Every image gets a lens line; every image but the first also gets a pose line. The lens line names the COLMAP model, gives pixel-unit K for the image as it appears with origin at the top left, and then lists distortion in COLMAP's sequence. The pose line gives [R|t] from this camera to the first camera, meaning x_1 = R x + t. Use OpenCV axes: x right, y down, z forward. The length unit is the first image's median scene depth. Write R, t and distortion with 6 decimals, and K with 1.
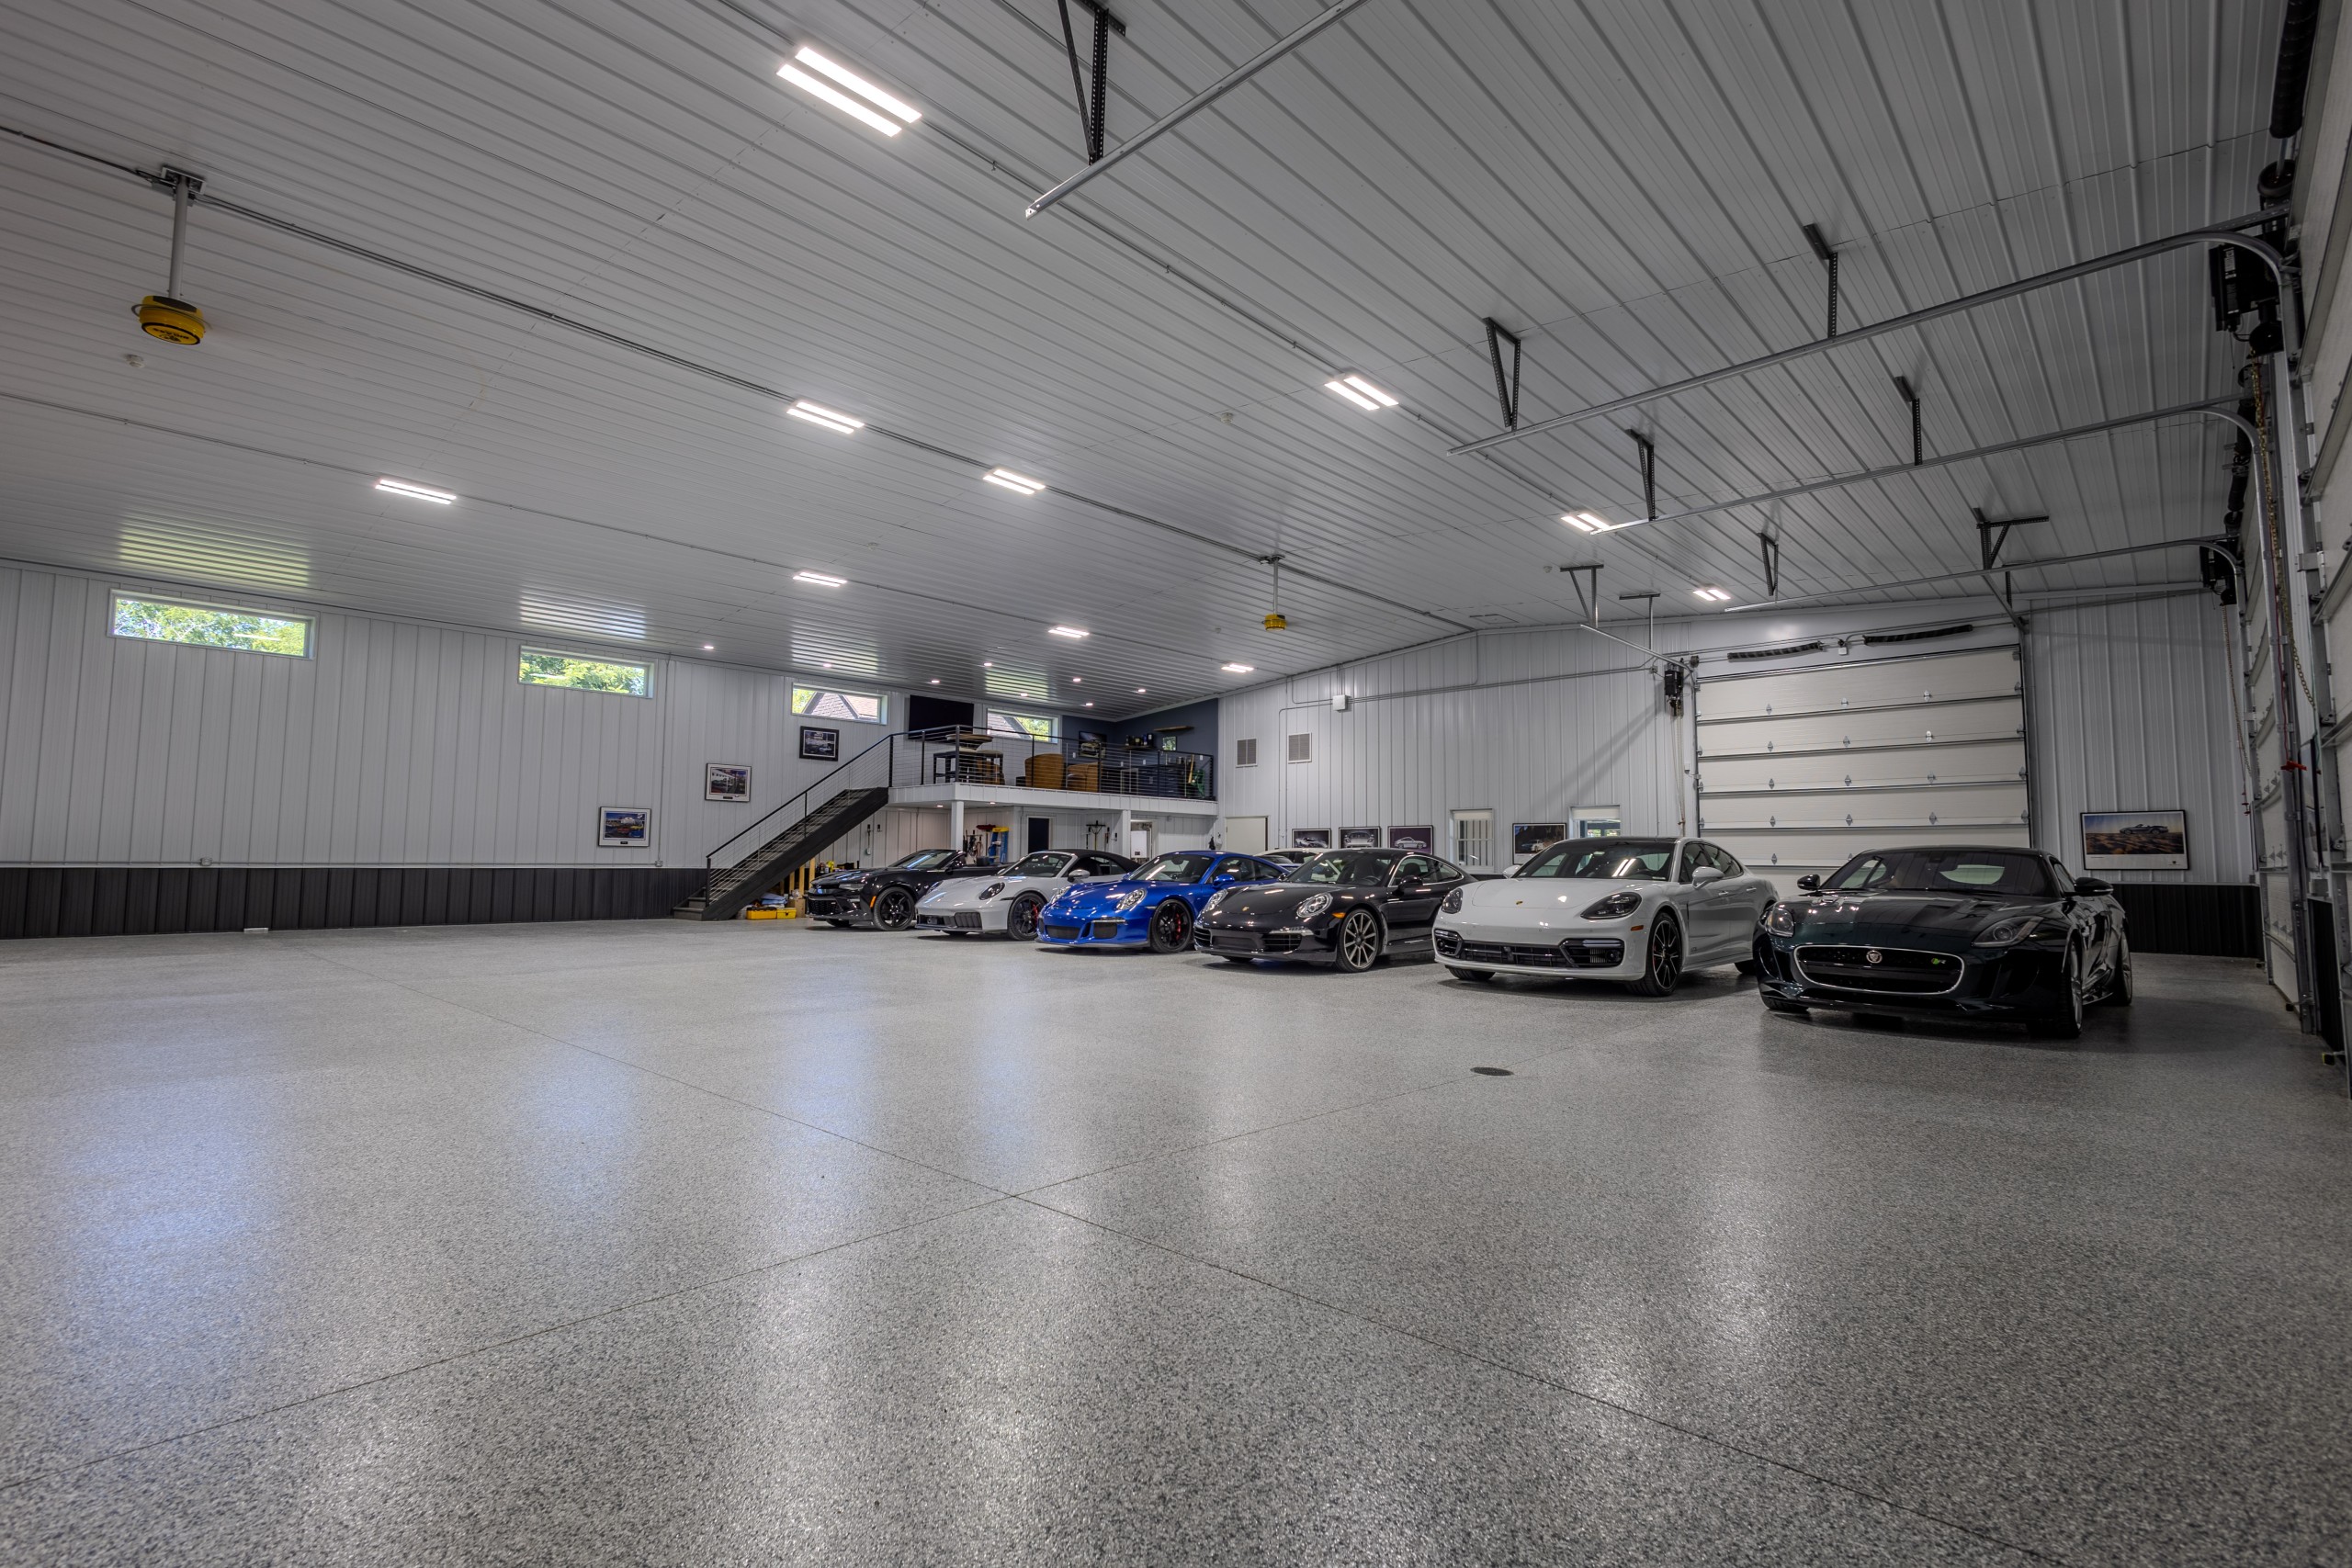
lens RADIAL K [[1069.6, 0, 1148.8], [0, 1069.6, 781.8], [0, 0, 1]] dist [0.001171, 0.000161]
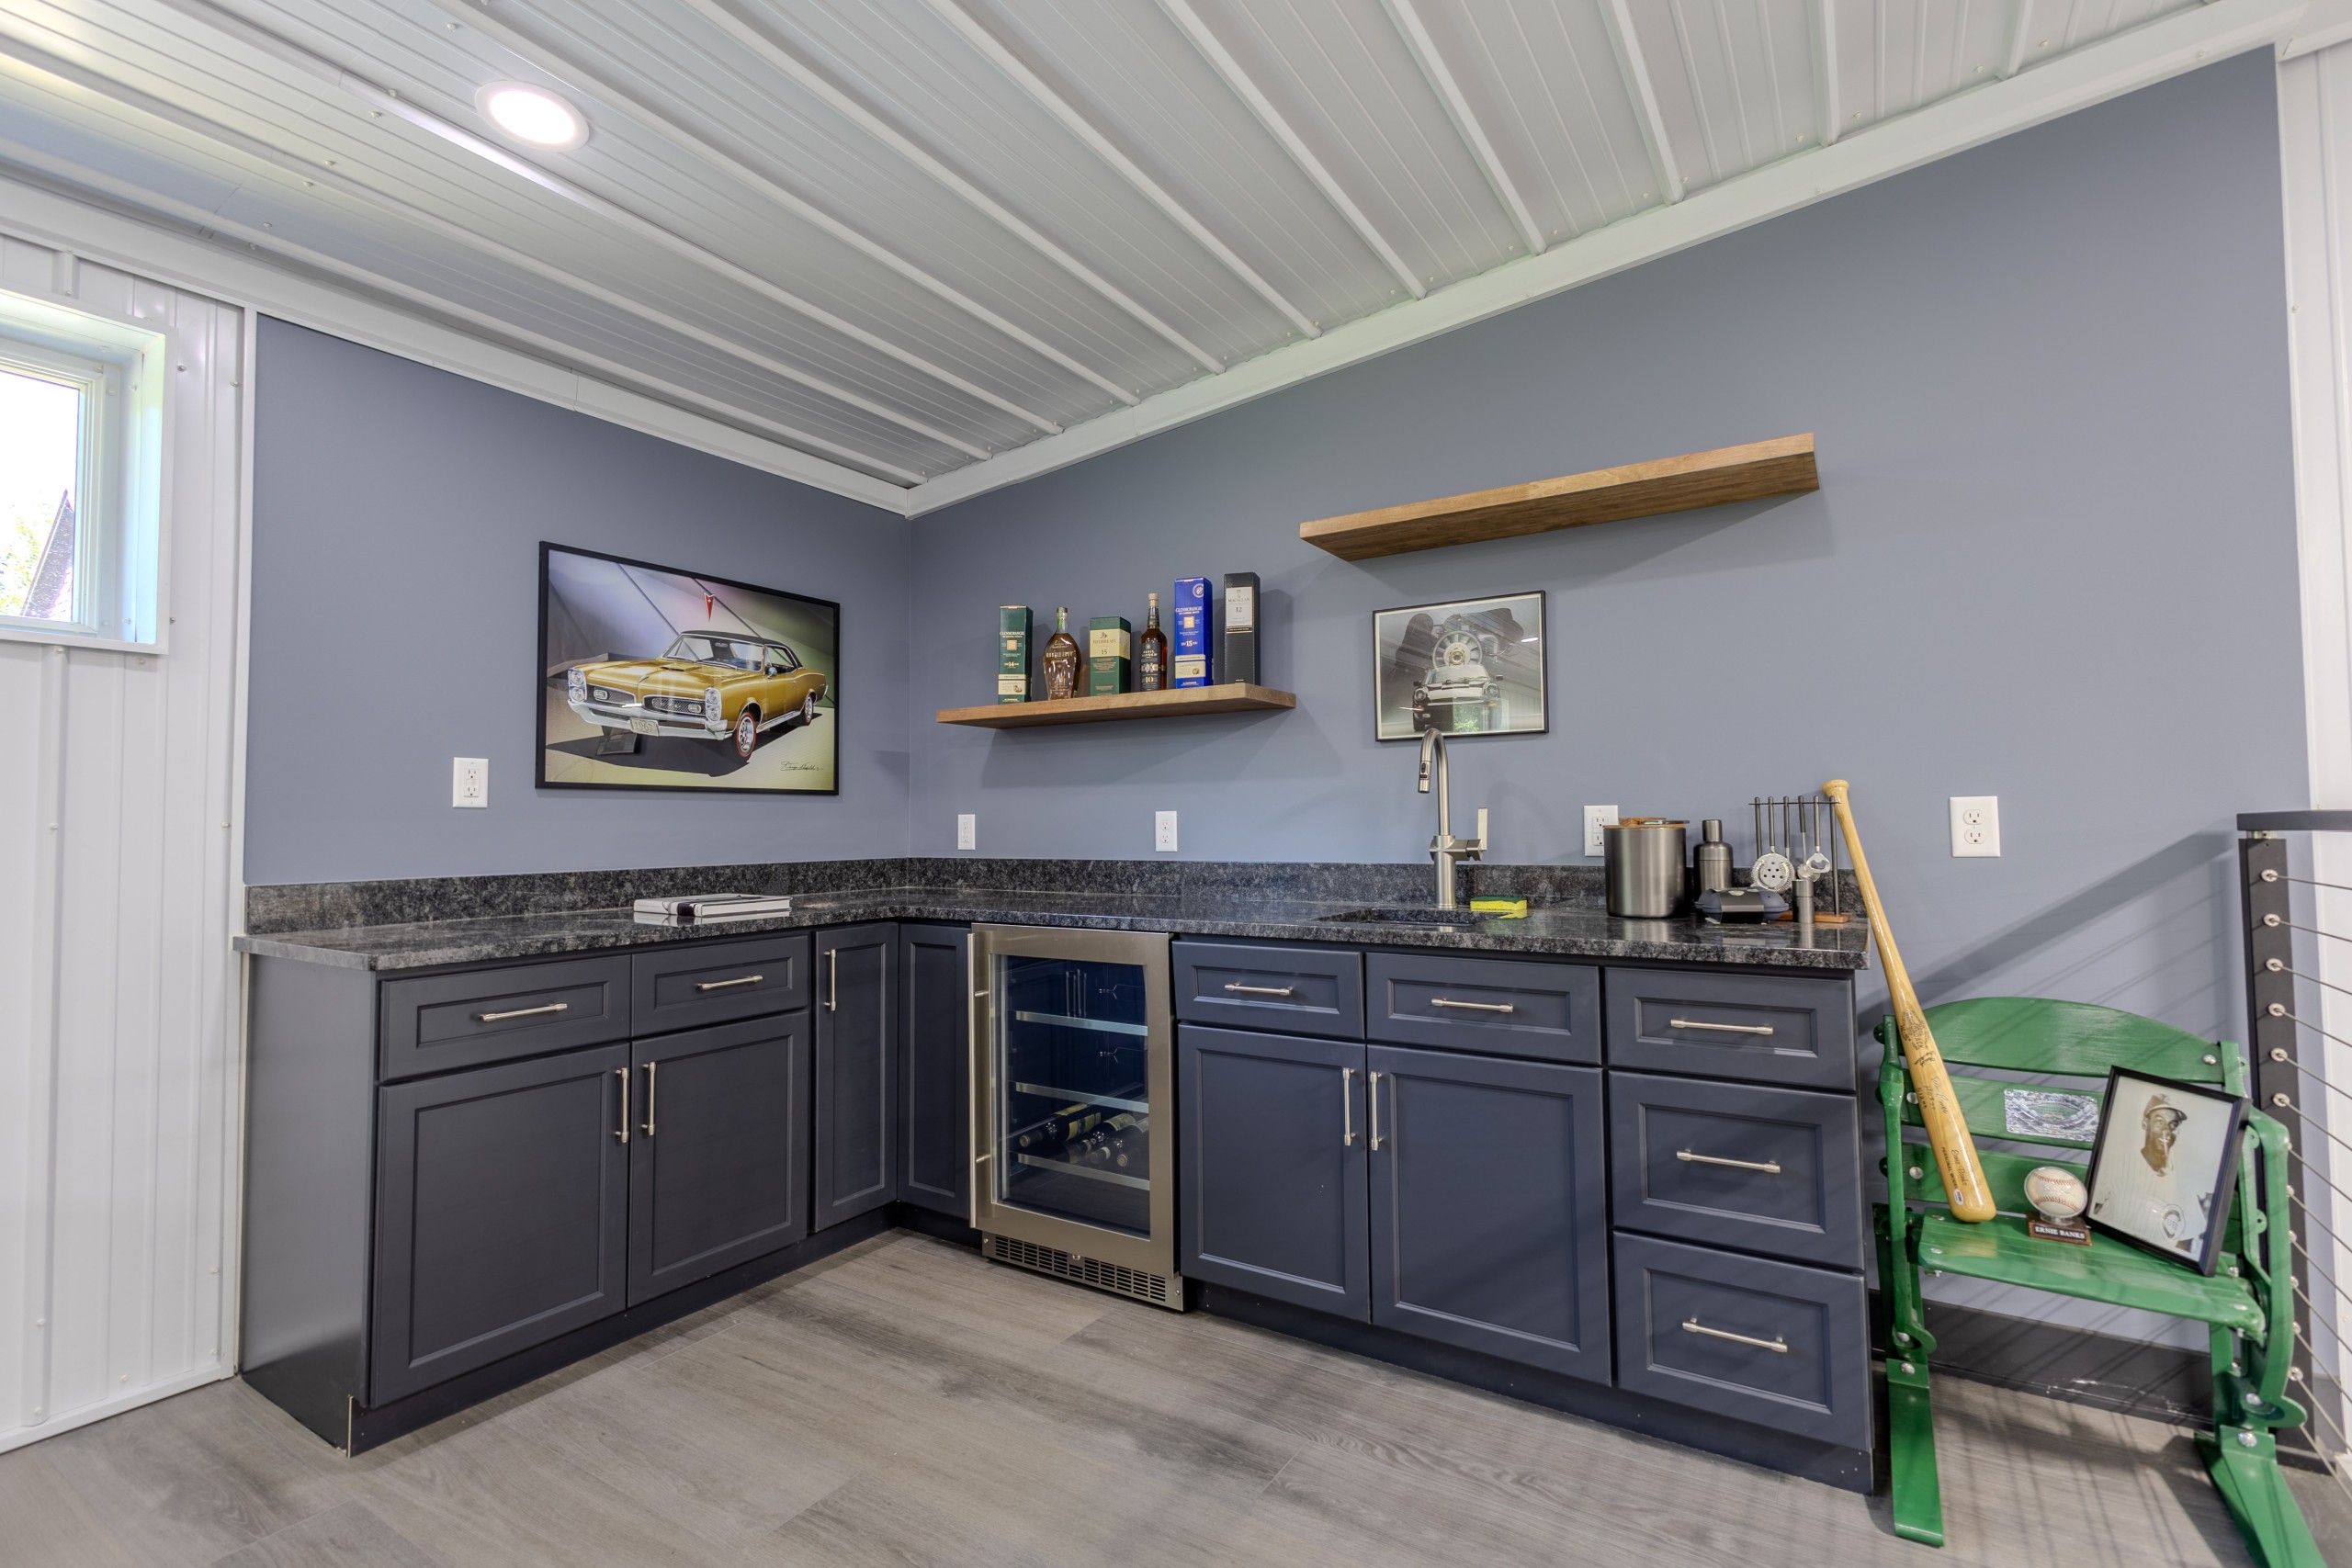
lens RADIAL K [[1089.7, 0, 1176.0], [0, 1089.7, 784.0], [0, 0, 1]] dist [0.001250, 0.000141]
pose [[0.979382, -0.008954, 0.201821, -0.031429], [-0.000221, 0.998969, 0.045397, -0.033873], [-0.202019, -0.044506, 0.978370, 1.042838]]
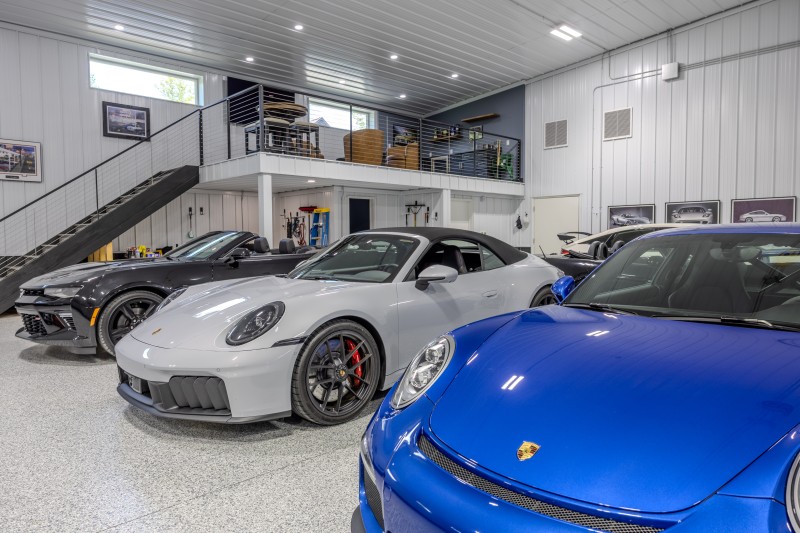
lens RADIAL K [[530.9, 0, 400.0], [0, 530.9, 266.5], [0, 0, 1]] dist [0.003293, 0.001332]
pose [[0.999456, -0.013212, -0.030226, -0.050803], [0.017113, 0.991012, 0.132678, 0.031944], [0.028202, -0.133123, 0.990698, 0.501444]]
